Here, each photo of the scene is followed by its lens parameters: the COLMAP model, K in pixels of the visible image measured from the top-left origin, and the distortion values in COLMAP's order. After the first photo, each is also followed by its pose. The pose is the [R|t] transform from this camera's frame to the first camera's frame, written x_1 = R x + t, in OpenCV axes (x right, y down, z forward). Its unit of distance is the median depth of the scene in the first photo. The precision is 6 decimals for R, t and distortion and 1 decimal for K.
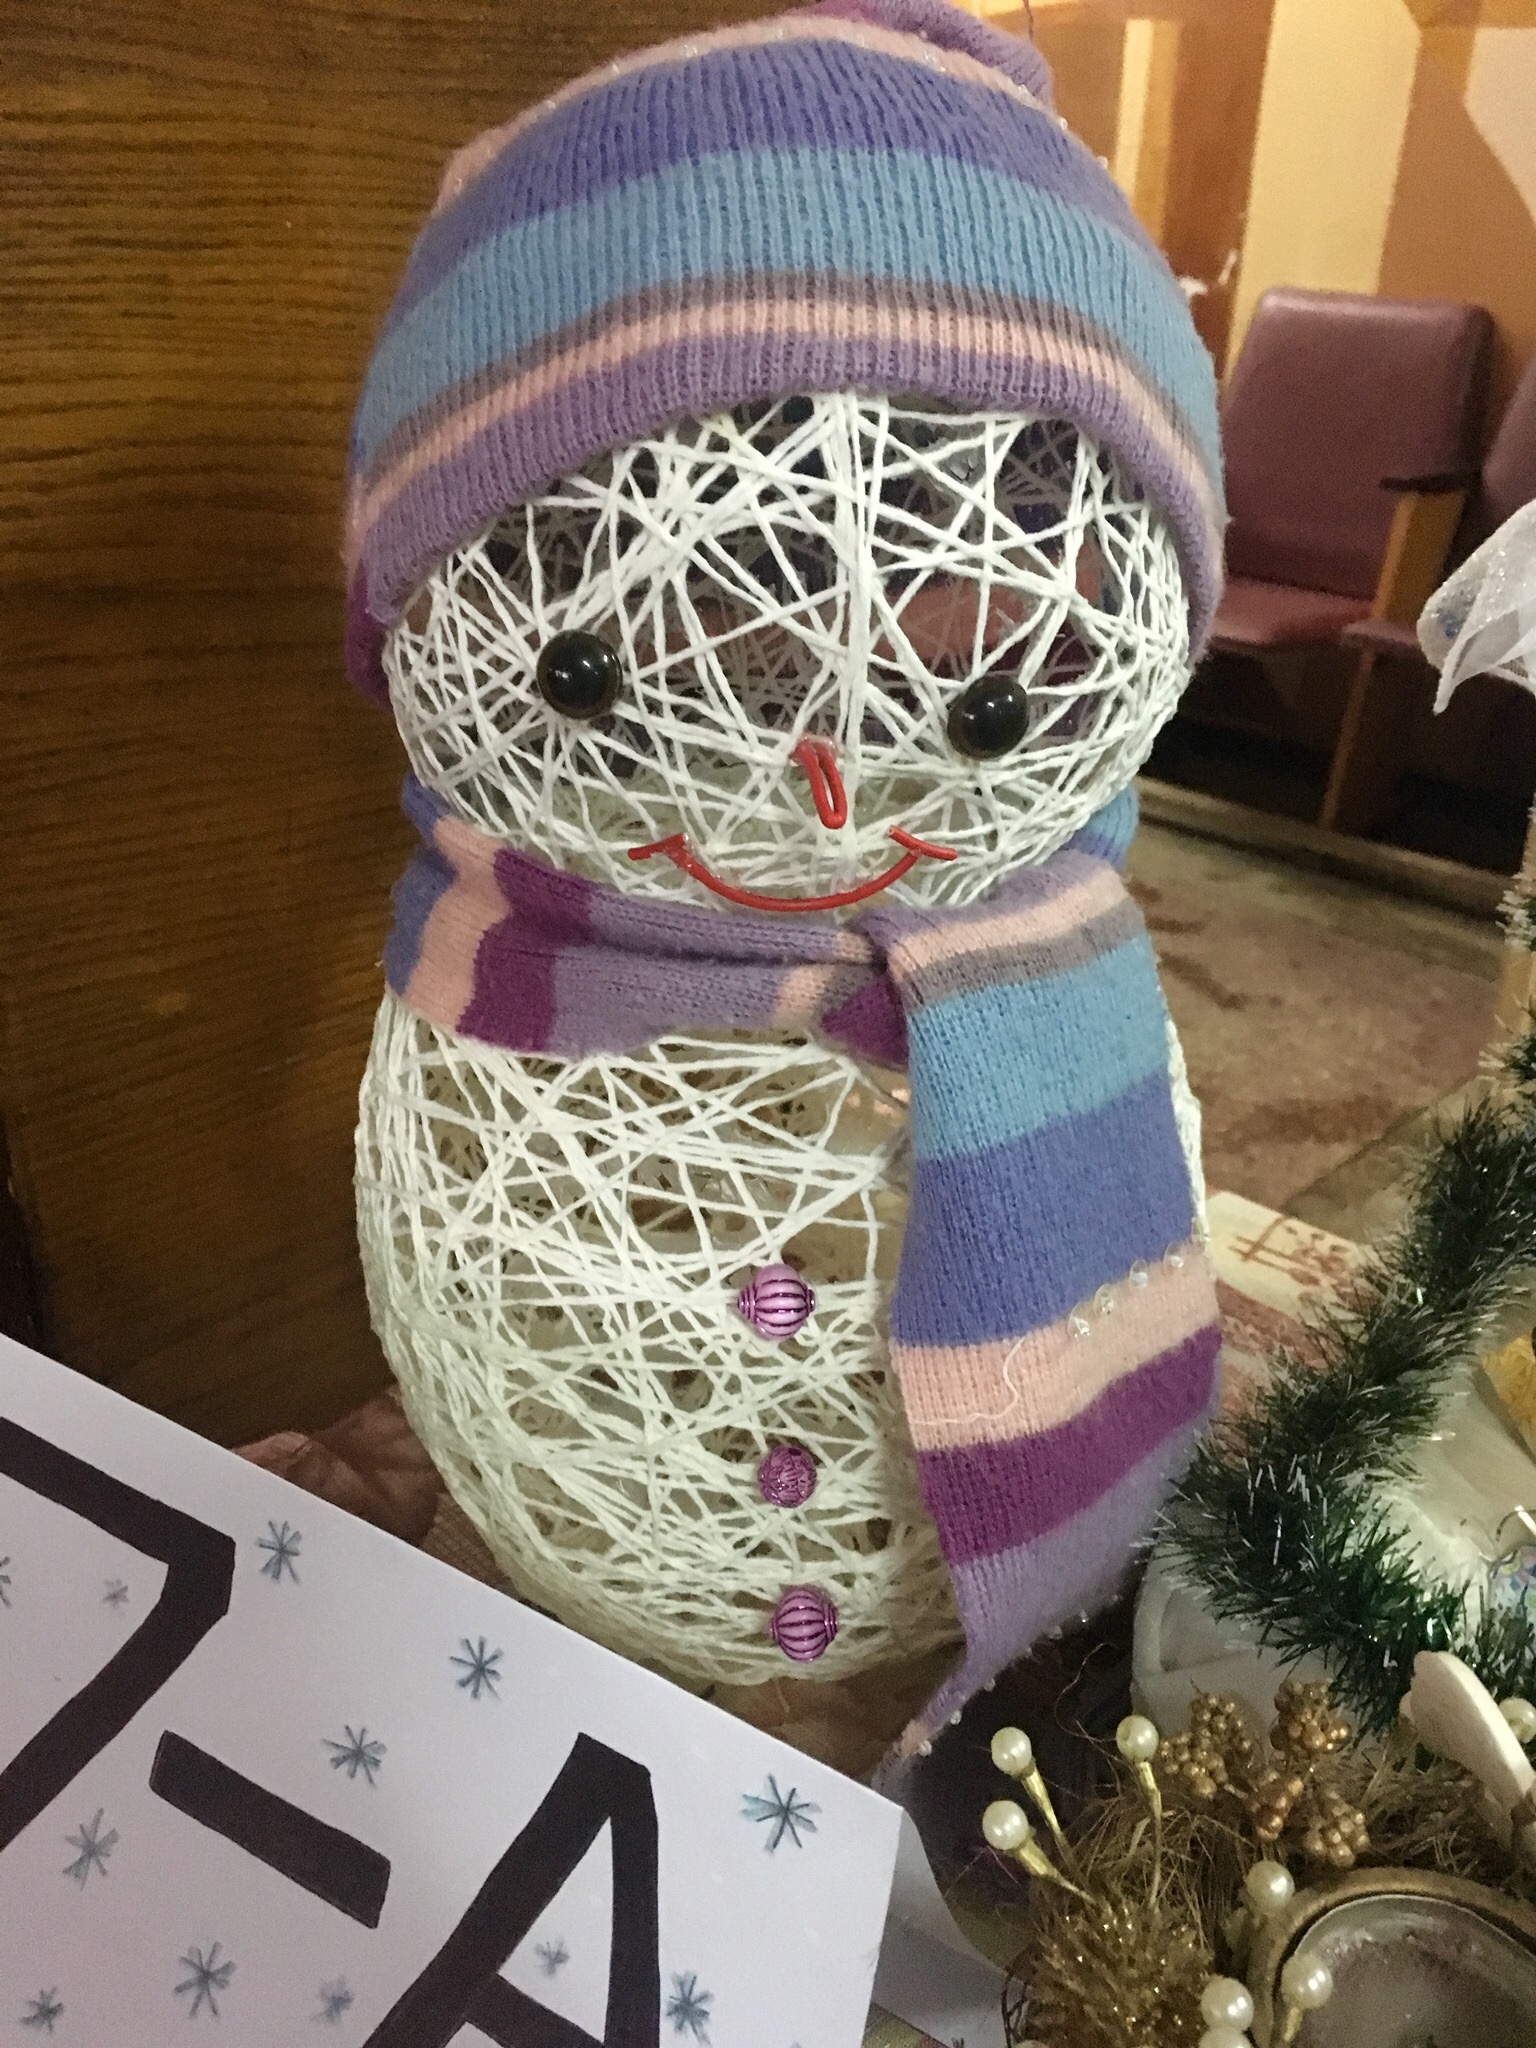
lens RADIAL K [[1751.2, 0, 785.9], [0, 1751.2, 1019.3], [0, 0, 1]] dist [0.059773, -0.056407]
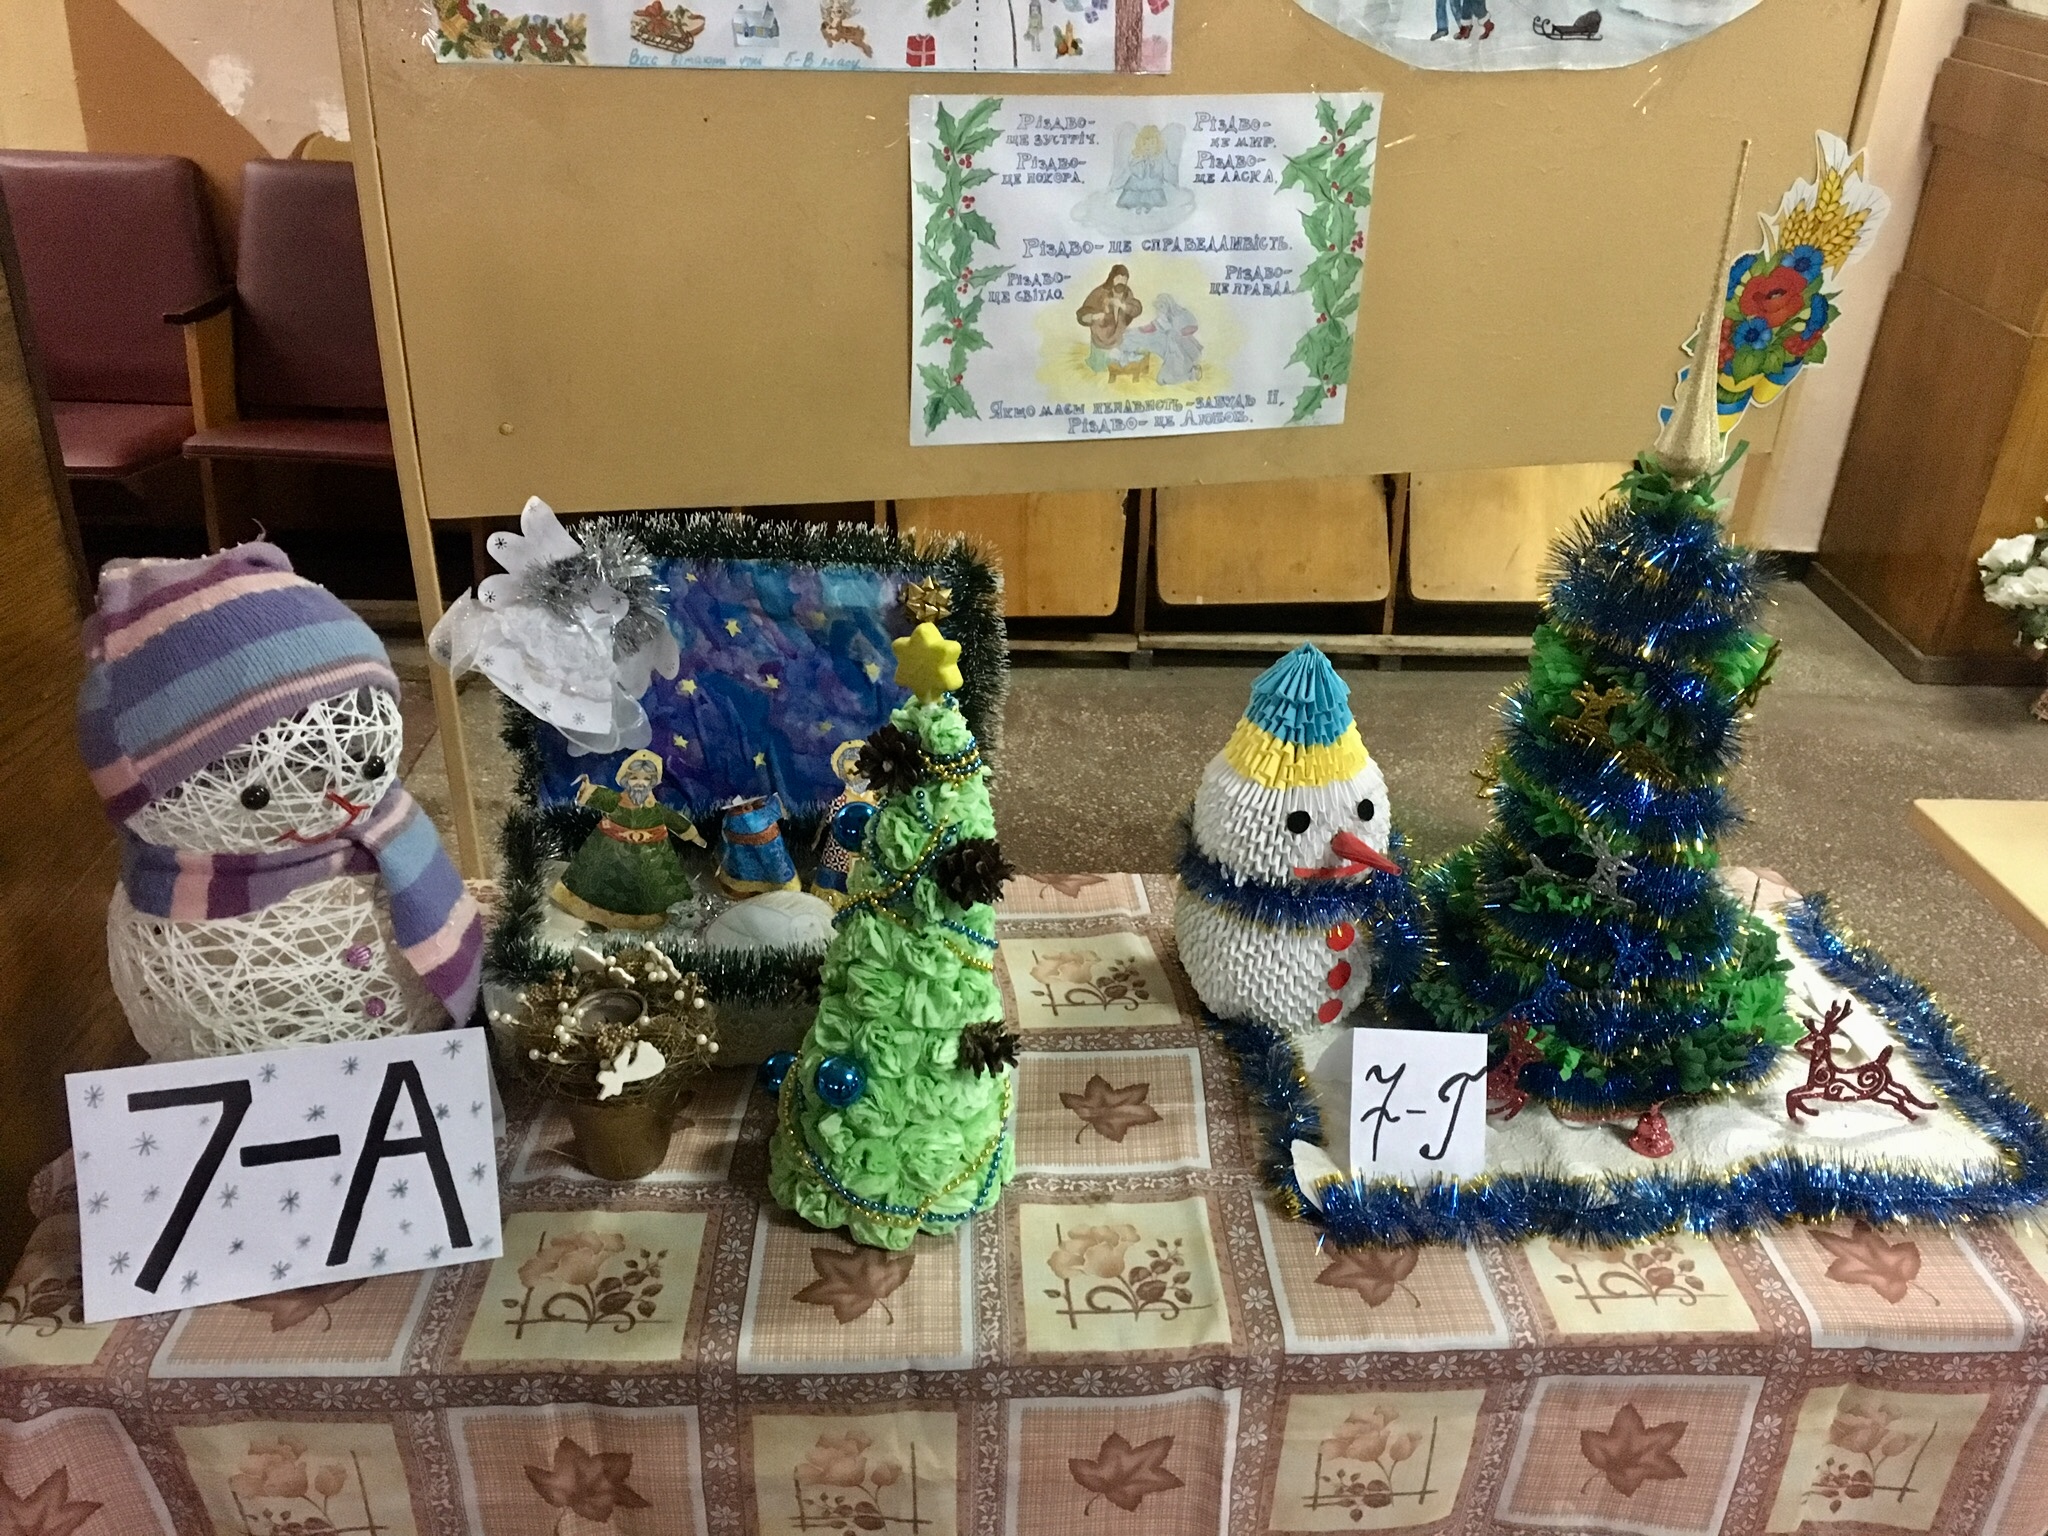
lens RADIAL K [[1751.2, 0, 1029.4], [0, 1751.2, 766.7], [0, 0, 1]] dist [0.059773, -0.056407]
pose [[0.690230, -0.335298, 0.641216, -1.198921], [0.298722, 0.939160, 0.169540, -0.368706], [-0.659051, 0.074523, 0.748397, -2.414715]]
